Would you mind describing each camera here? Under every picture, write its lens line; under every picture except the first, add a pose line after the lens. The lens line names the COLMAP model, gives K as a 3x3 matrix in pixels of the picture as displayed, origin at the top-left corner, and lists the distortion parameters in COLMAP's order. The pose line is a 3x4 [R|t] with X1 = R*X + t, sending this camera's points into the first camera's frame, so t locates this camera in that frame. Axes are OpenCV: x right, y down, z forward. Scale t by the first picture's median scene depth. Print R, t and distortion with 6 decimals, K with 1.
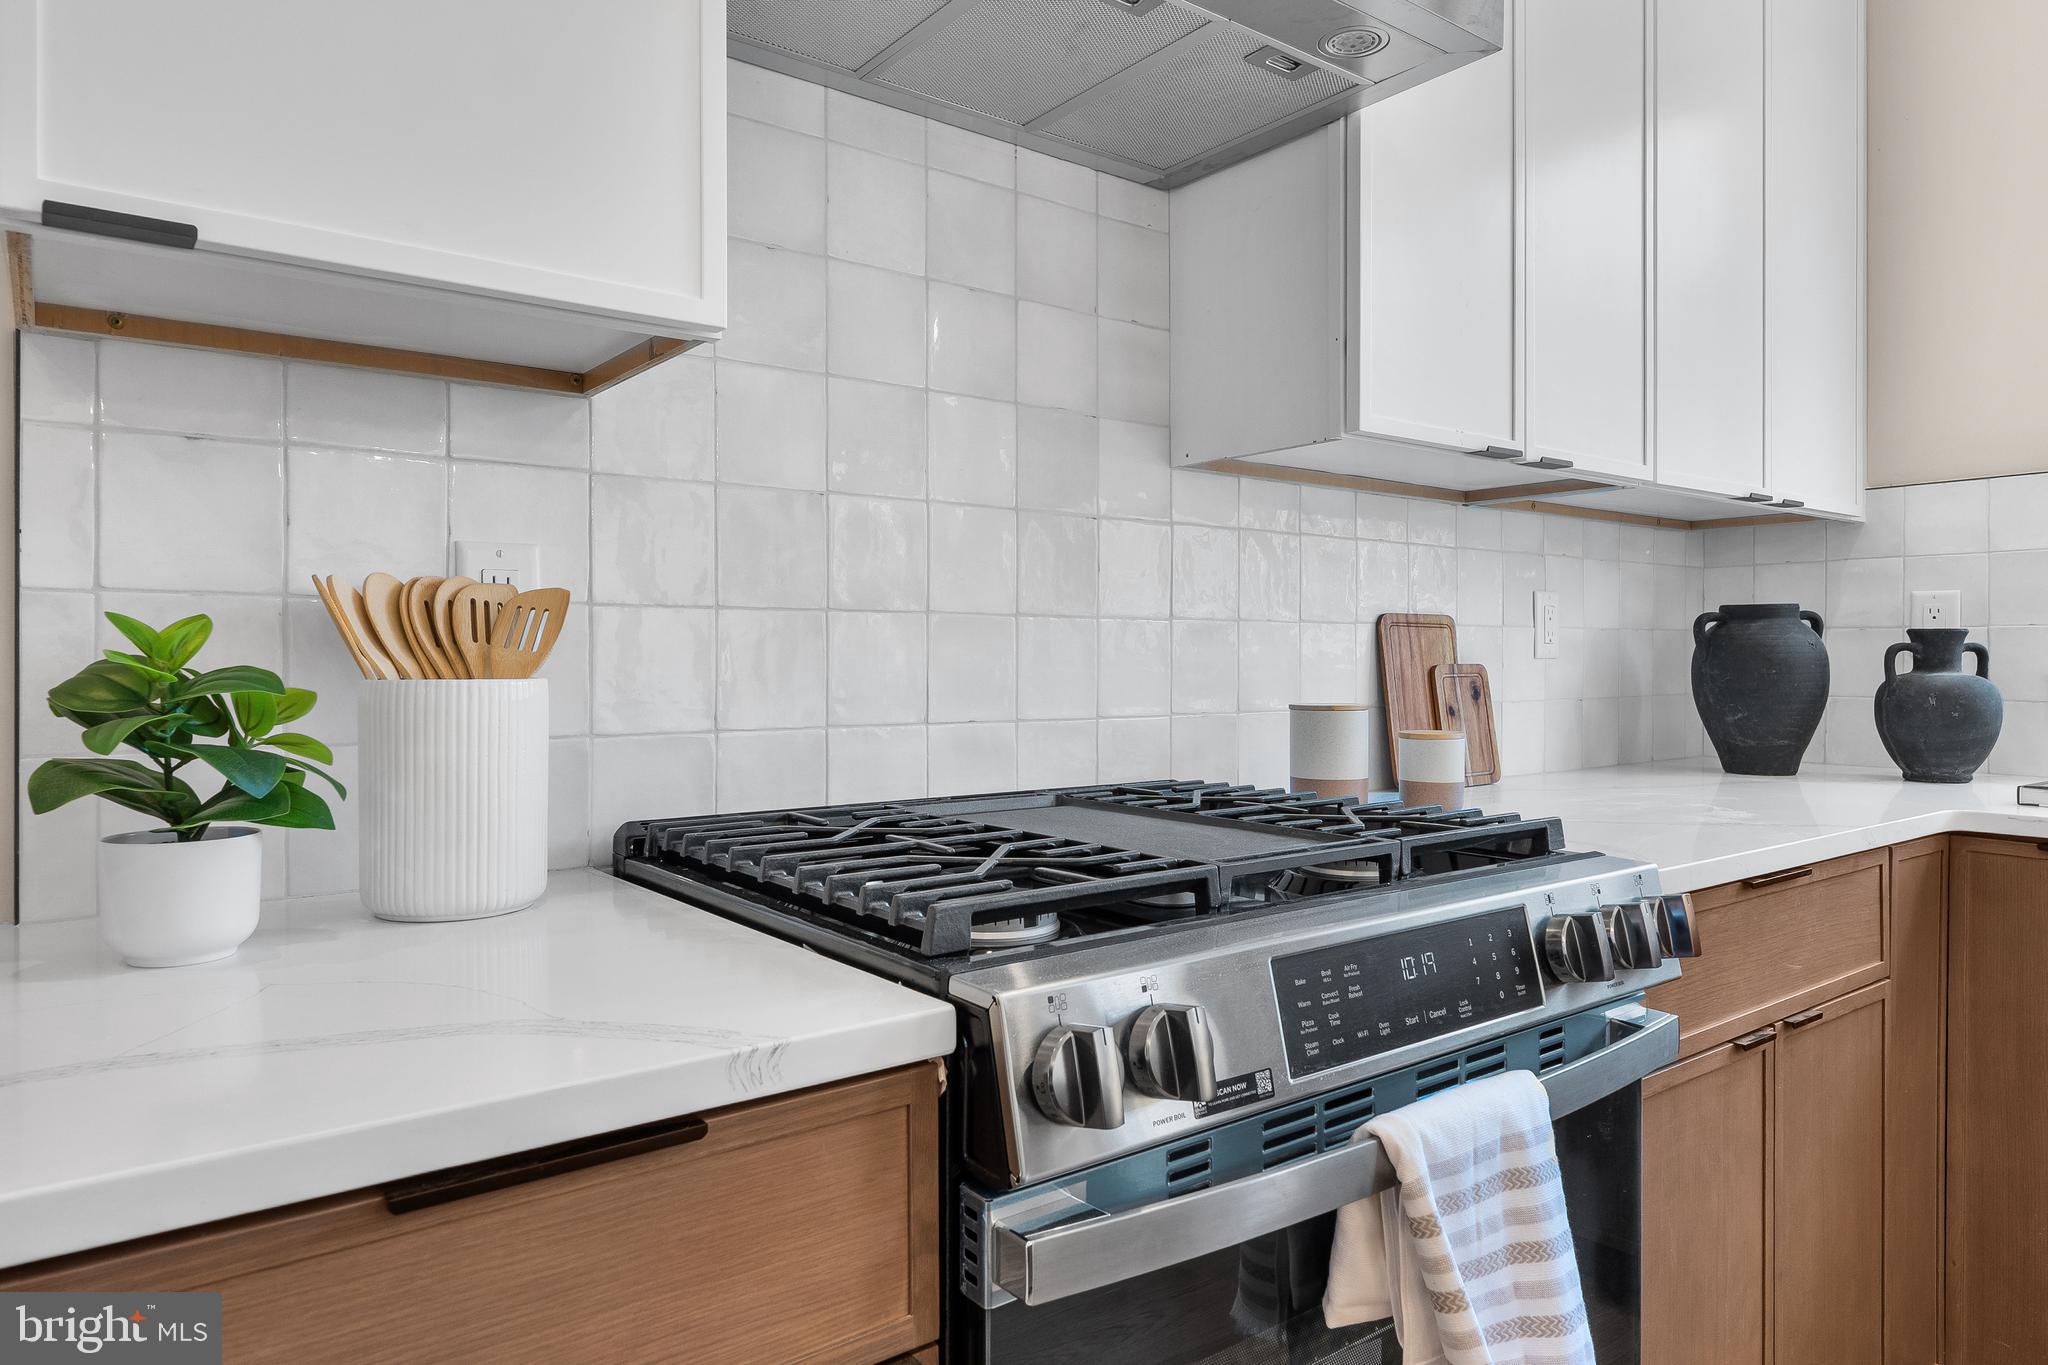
lens RADIAL K [[1268.7, 0, 1018.5], [0, 1268.7, 669.1], [0, 0, 1]] dist [0.001226, 0.000154]
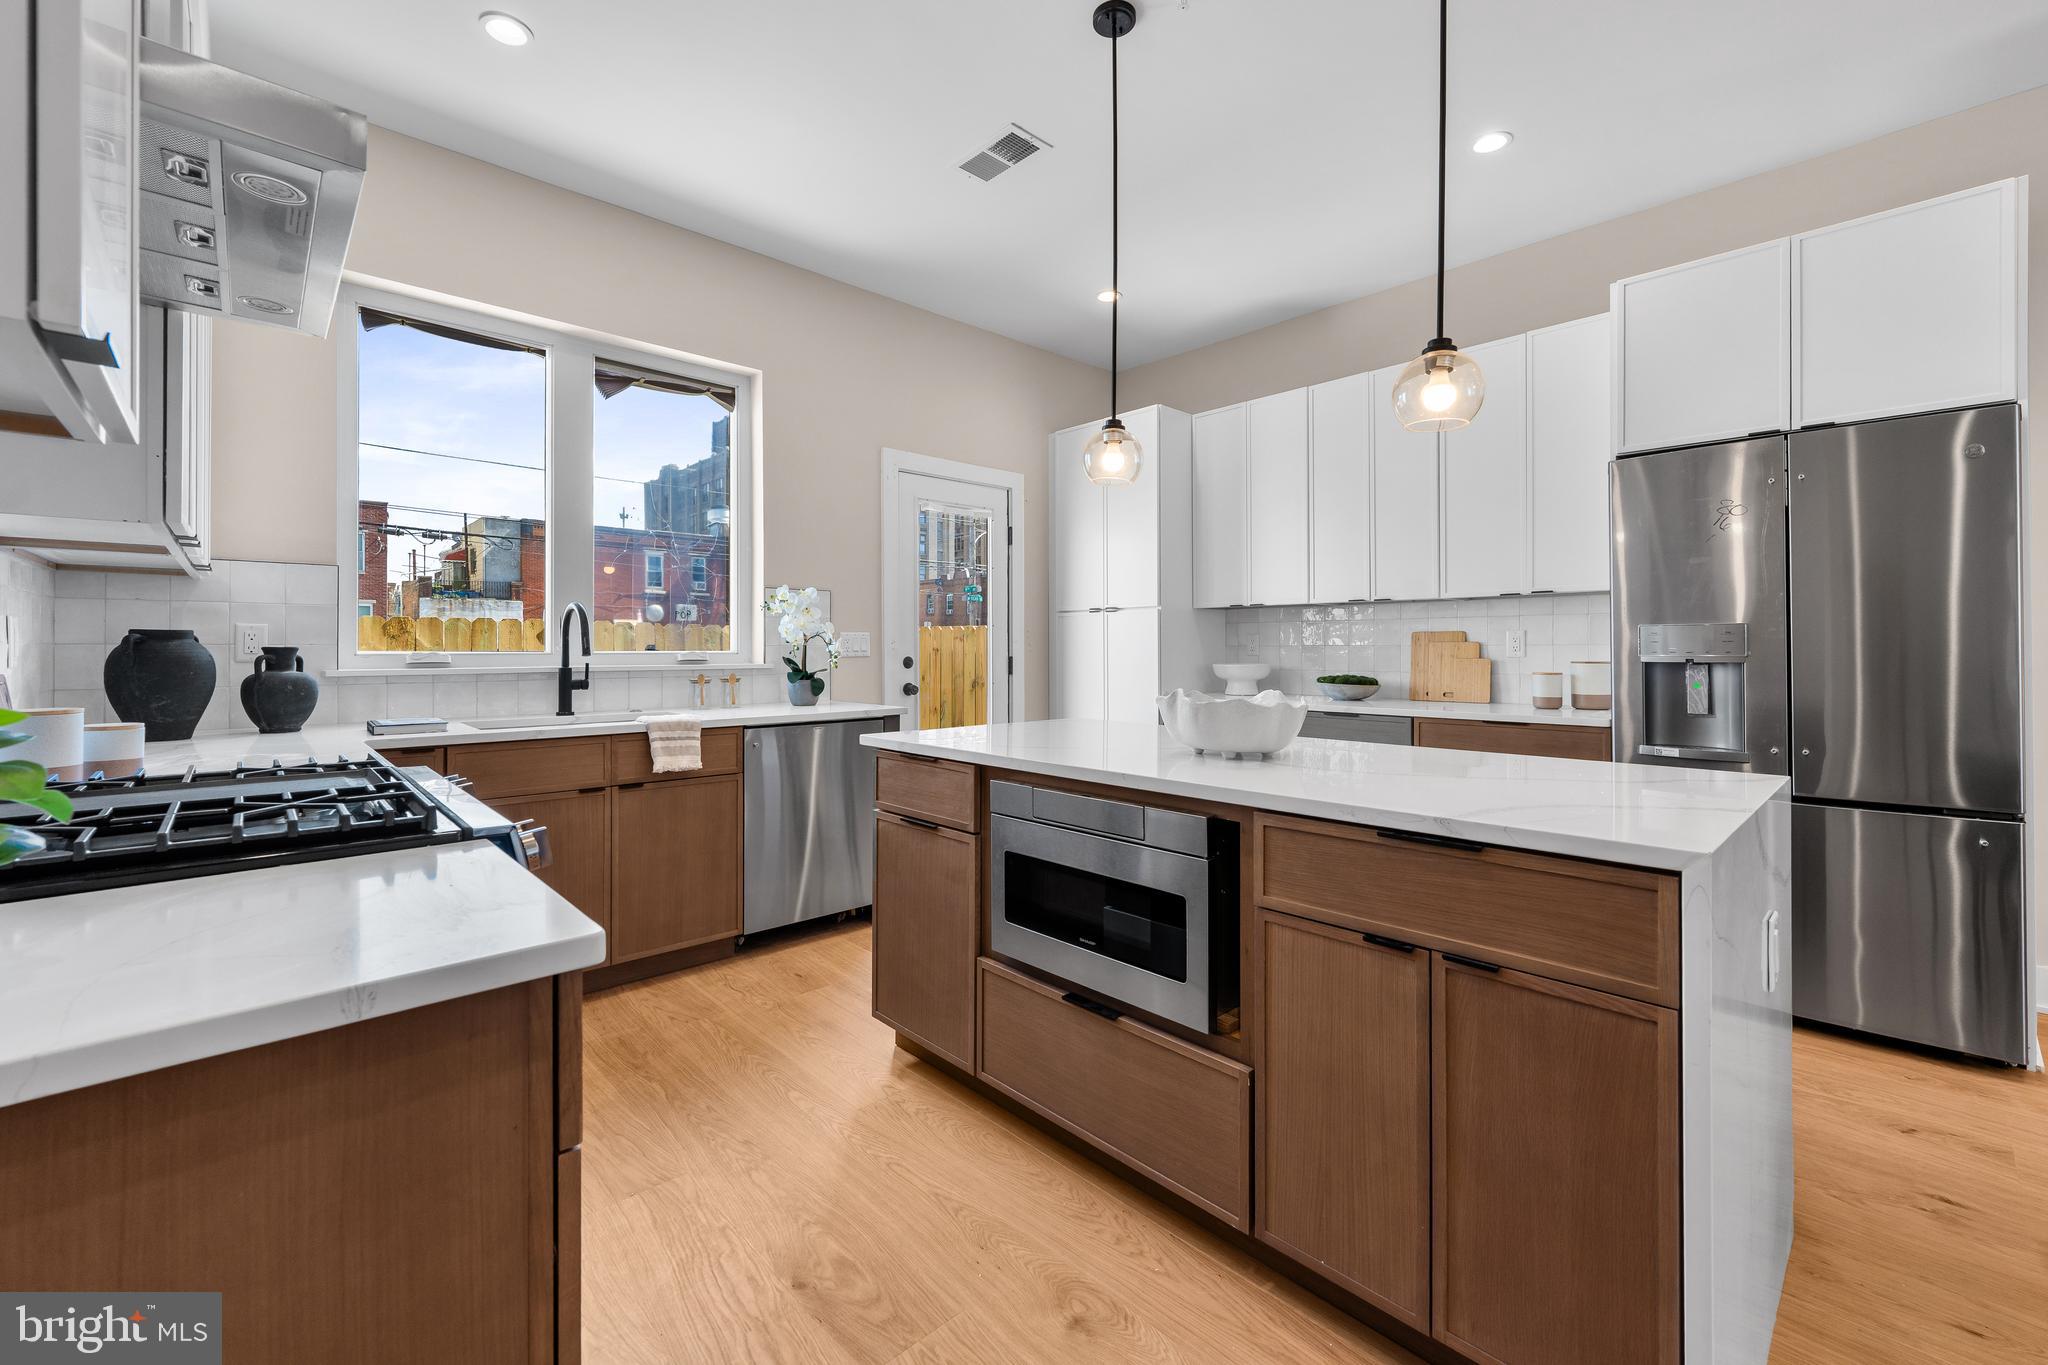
lens RADIAL K [[842.6, 0, 1021.5], [0, 842.6, 649.0], [0, 0, 1]] dist [-0.000034, -0.000034]
pose [[-0.098218, 0.000461, 0.995165, -0.728506], [0.007954, 0.999968, 0.000322, -0.027325], [-0.995133, 0.007947, -0.098218, 0.097560]]
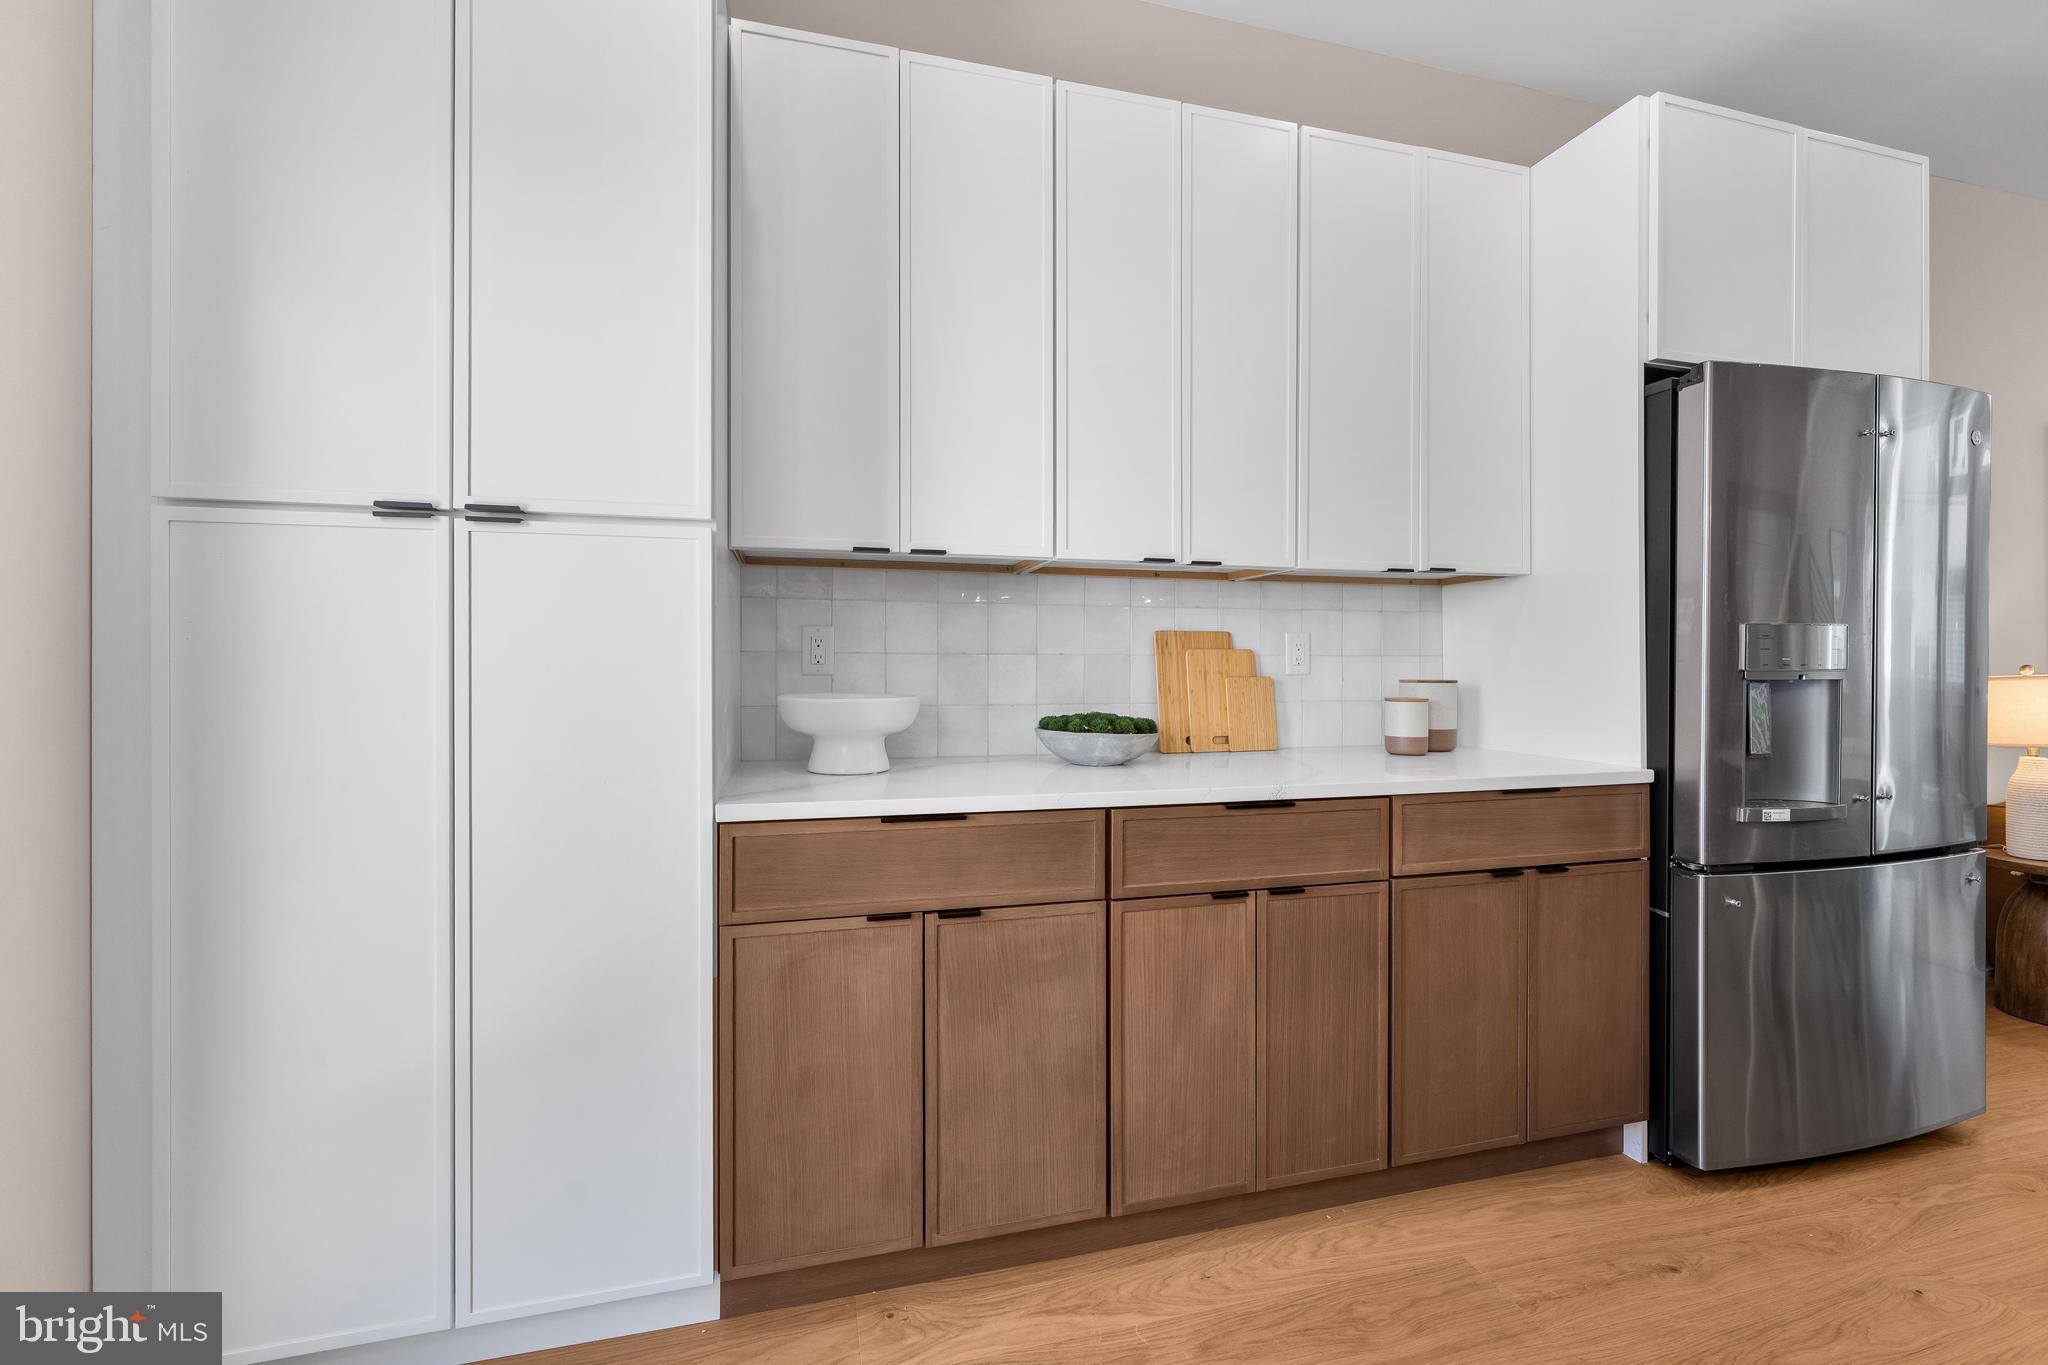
lens RADIAL K [[832.6, 0, 1014.0], [0, 832.6, 664.6], [0, 0, 1]] dist [0.000501, -0.000015]
pose [[-0.924260, 0.001318, 0.381761, 1.292622], [0.002598, 0.999993, 0.002837, -0.016150], [-0.381754, 0.003614, -0.924257, 0.057490]]
